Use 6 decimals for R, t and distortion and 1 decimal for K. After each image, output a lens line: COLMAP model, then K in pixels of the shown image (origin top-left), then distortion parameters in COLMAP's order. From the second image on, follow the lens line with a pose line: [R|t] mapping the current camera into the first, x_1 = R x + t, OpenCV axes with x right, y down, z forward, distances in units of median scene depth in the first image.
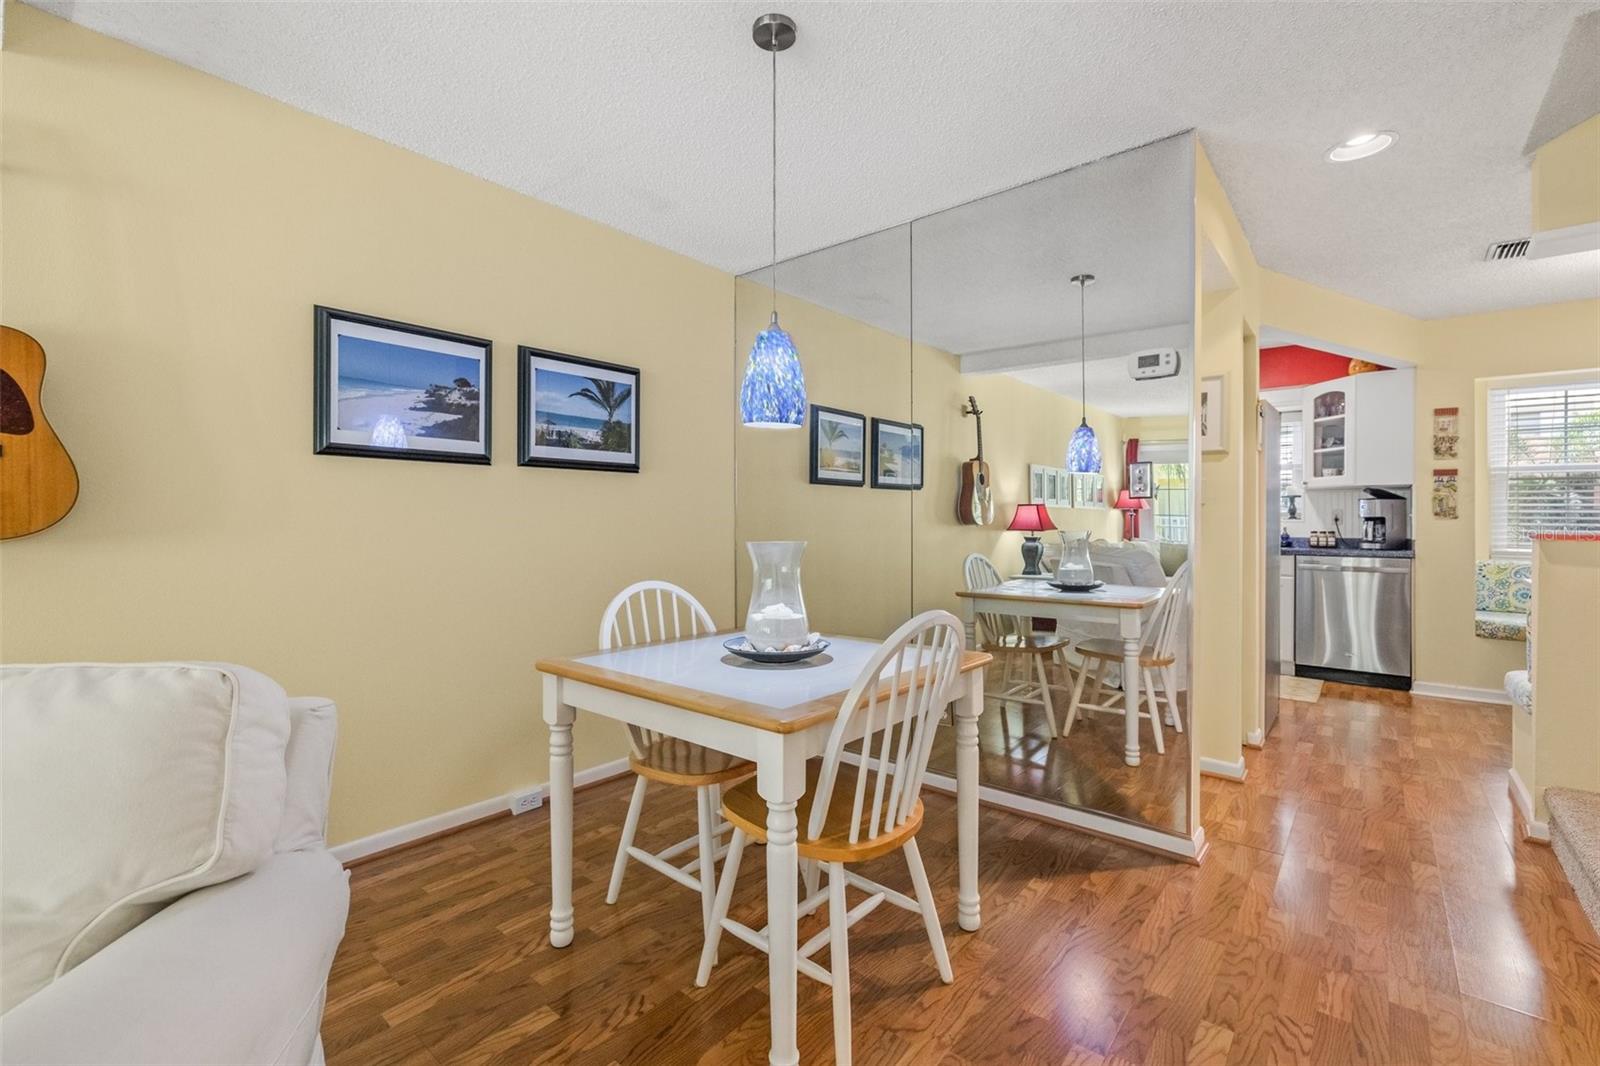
lens RADIAL K [[687.1, 0, 787.7], [0, 687.1, 511.2], [0, 0, 1]] dist [-0.000054, -0.000214]
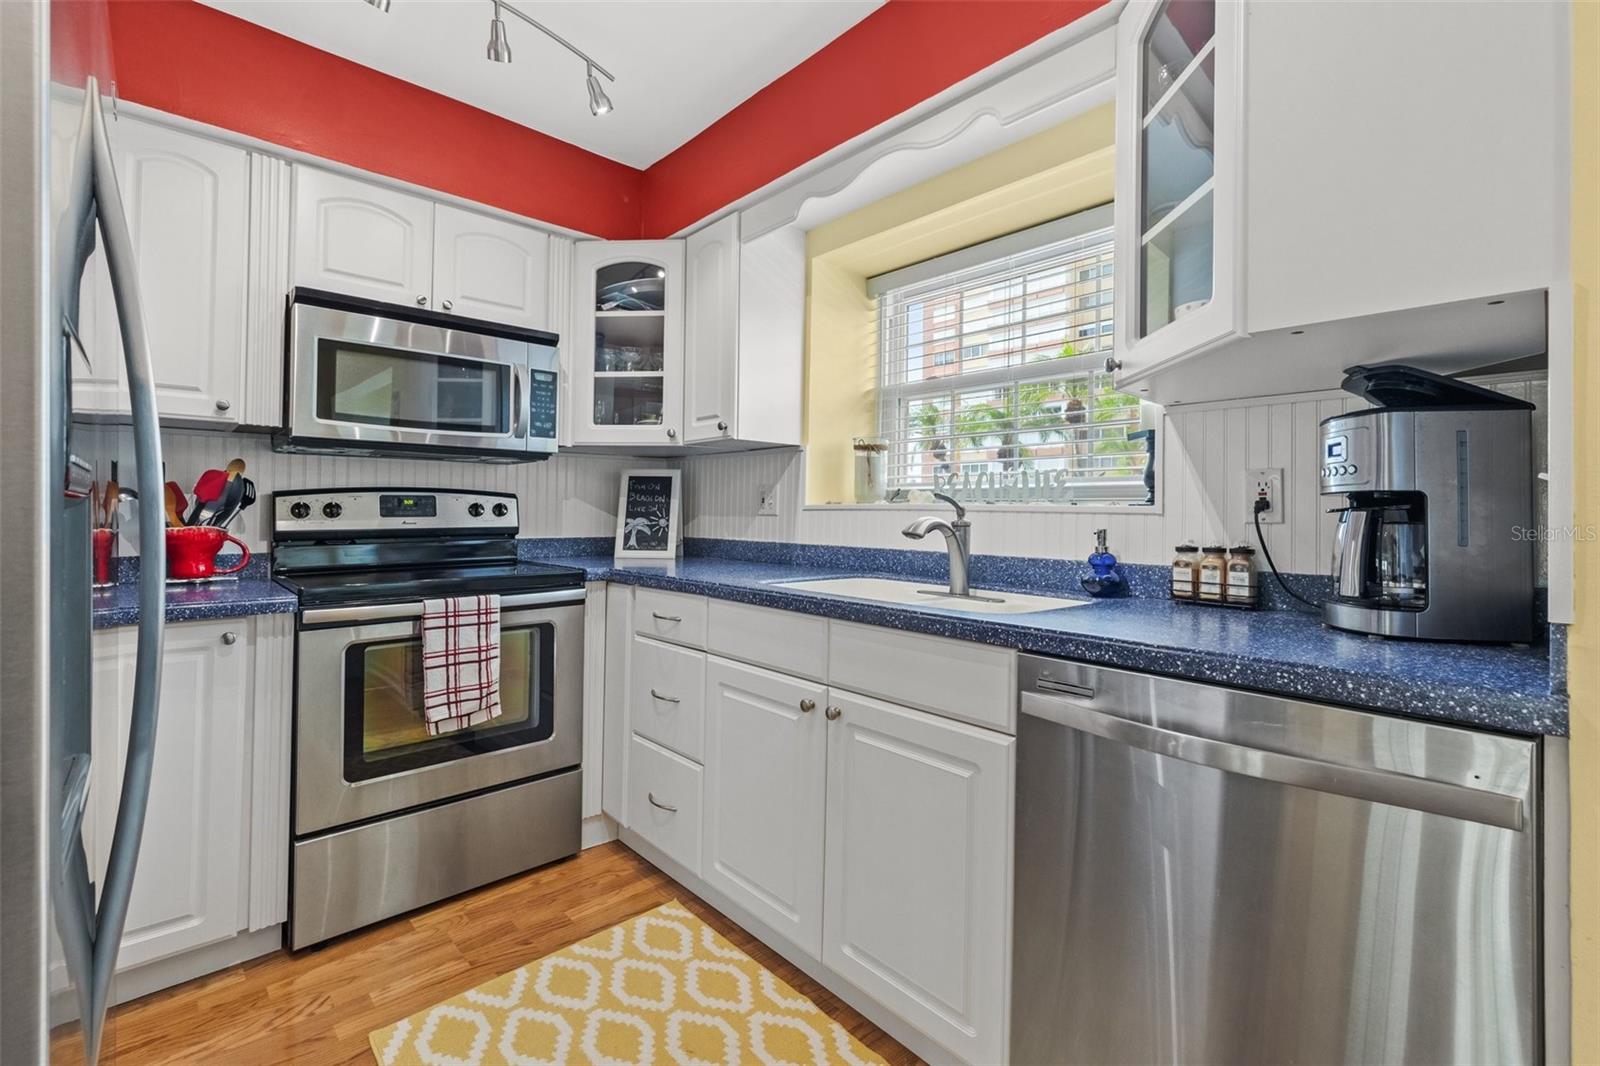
lens RADIAL K [[692.6, 0, 791.9], [0, 692.6, 496.1], [0, 0, 1]] dist [-0.001243, -0.000400]
pose [[0.992371, 0.006222, -0.123127, 0.721541], [-0.007630, 0.999911, -0.010973, 0.014632], [0.123048, 0.011829, 0.992330, 0.783703]]
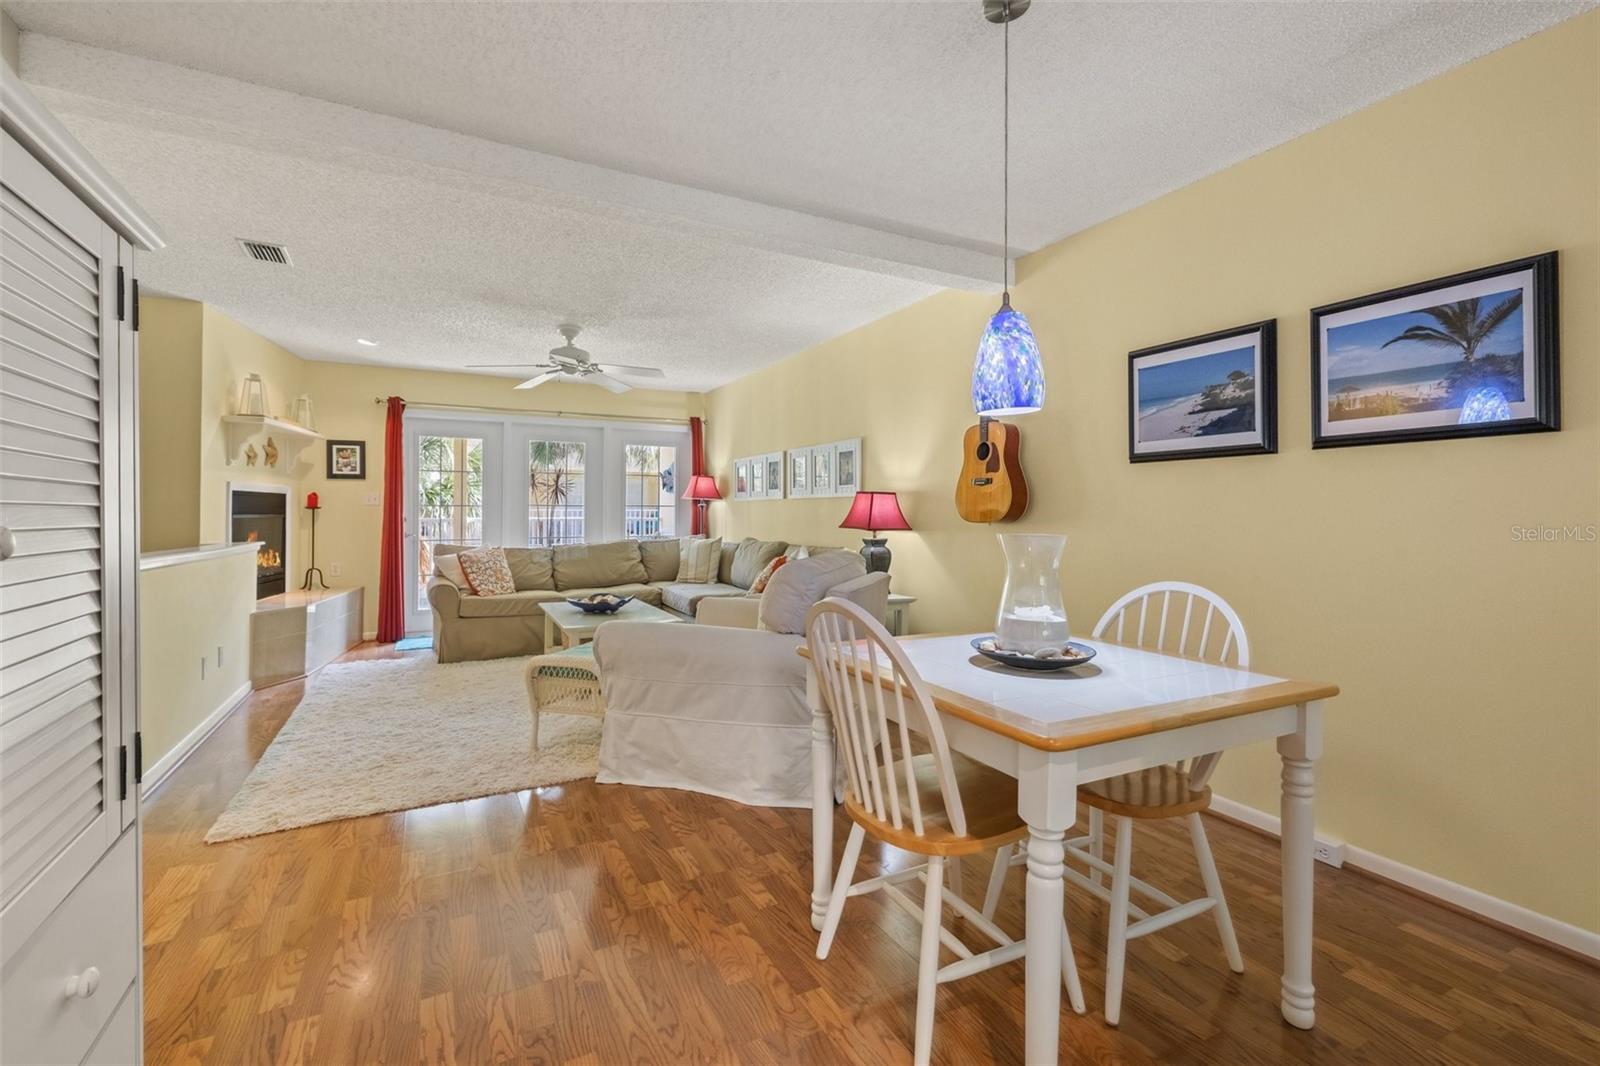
lens RADIAL K [[696.9, 0, 790.8], [0, 696.9, 511.9], [0, 0, 1]] dist [-0.000951, -0.000146]
pose [[-0.377173, -0.006929, -0.926117, 0.380813], [0.005837, 0.999934, -0.009858, 0.009465], [0.926124, -0.009124, -0.377108, 0.420677]]
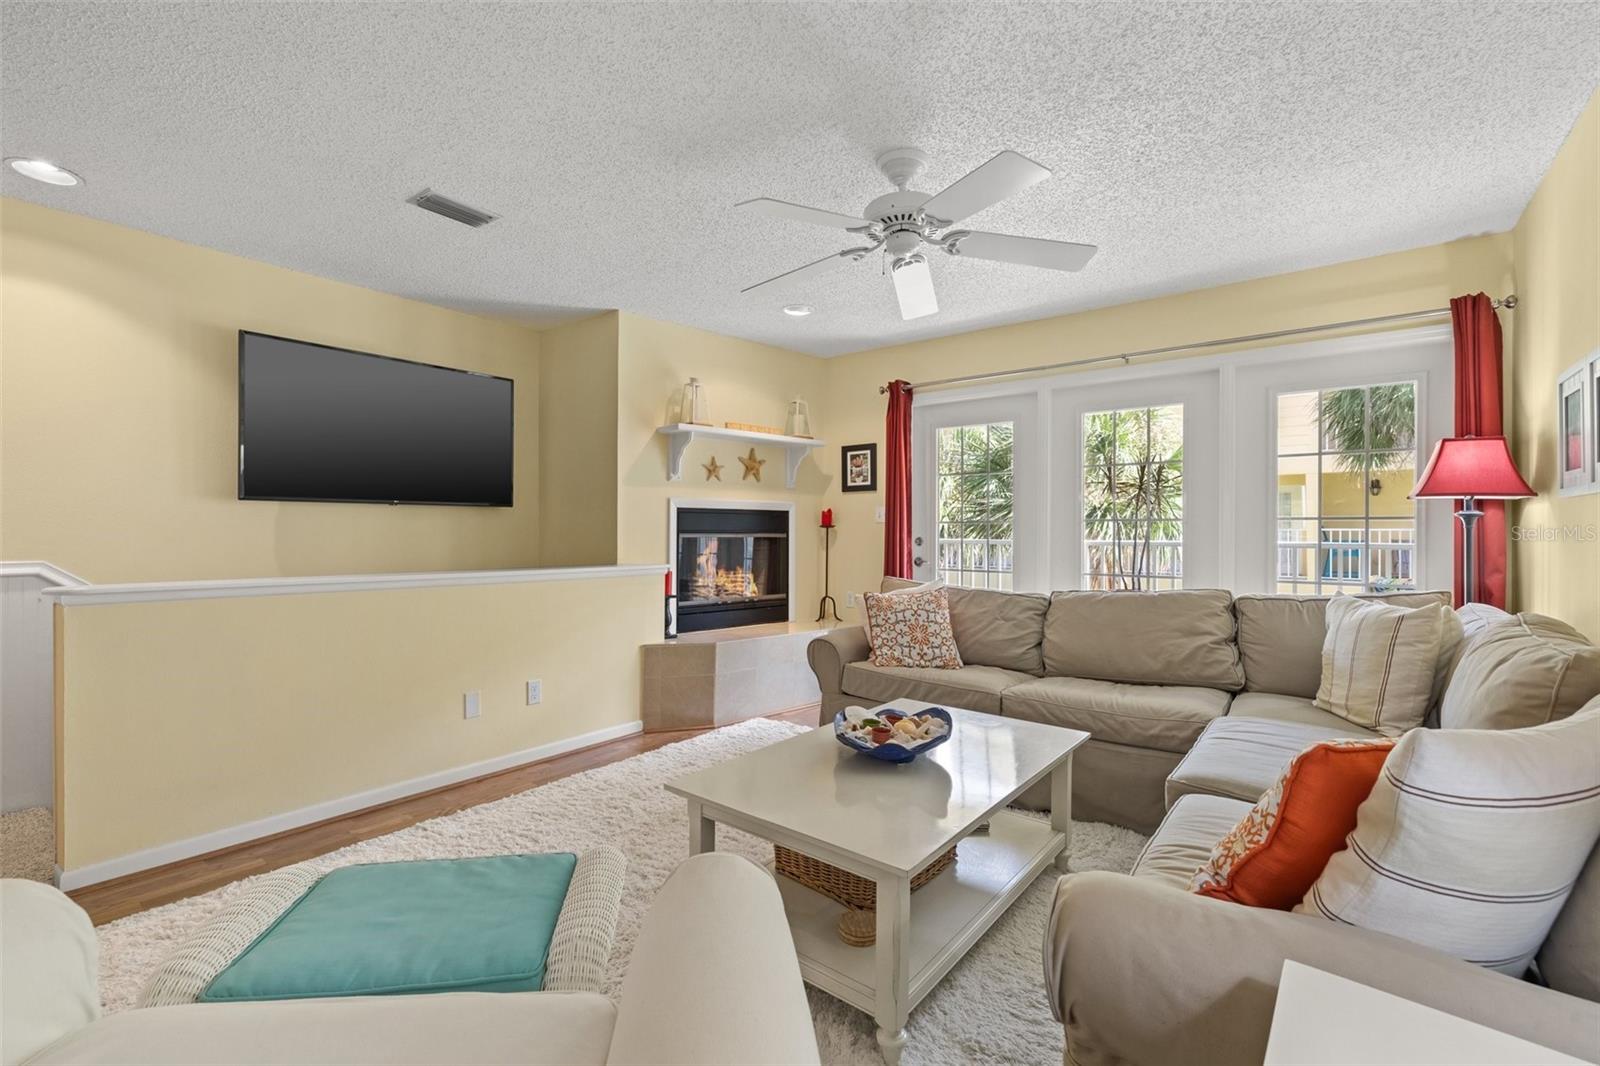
lens RADIAL K [[699.2, 0, 794.9], [0, 699.2, 532.8], [0, 0, 1]] dist [-0.001529, 0.000273]
pose [[-0.999164, -0.006867, -0.040302, -0.364696], [-0.006541, 0.999945, -0.008223, 0.003926], [0.040356, -0.007952, -0.999154, 0.236387]]
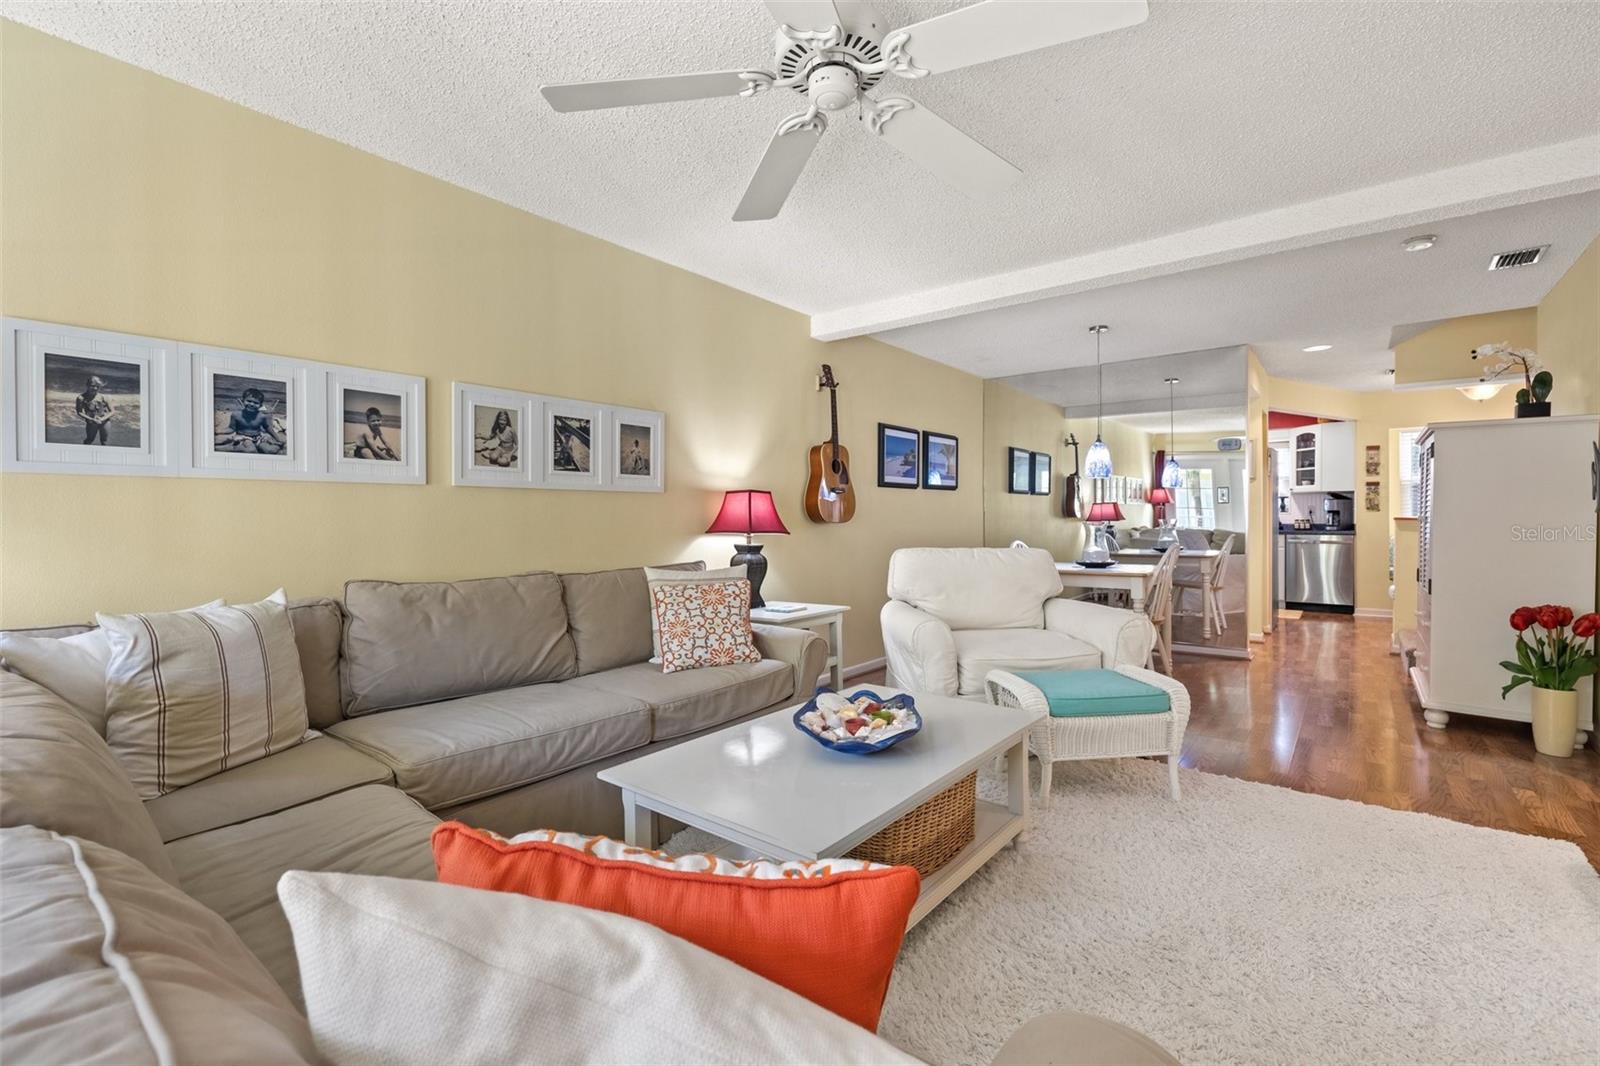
lens RADIAL K [[696.9, 0, 790.8], [0, 696.9, 511.9], [0, 0, 1]] dist [-0.000951, -0.000146]
pose [[0.999598, -0.007150, 0.027447, -0.494122], [0.007032, 0.999966, 0.004408, -0.004554], [-0.027477, -0.004213, 0.999614, -0.637532]]
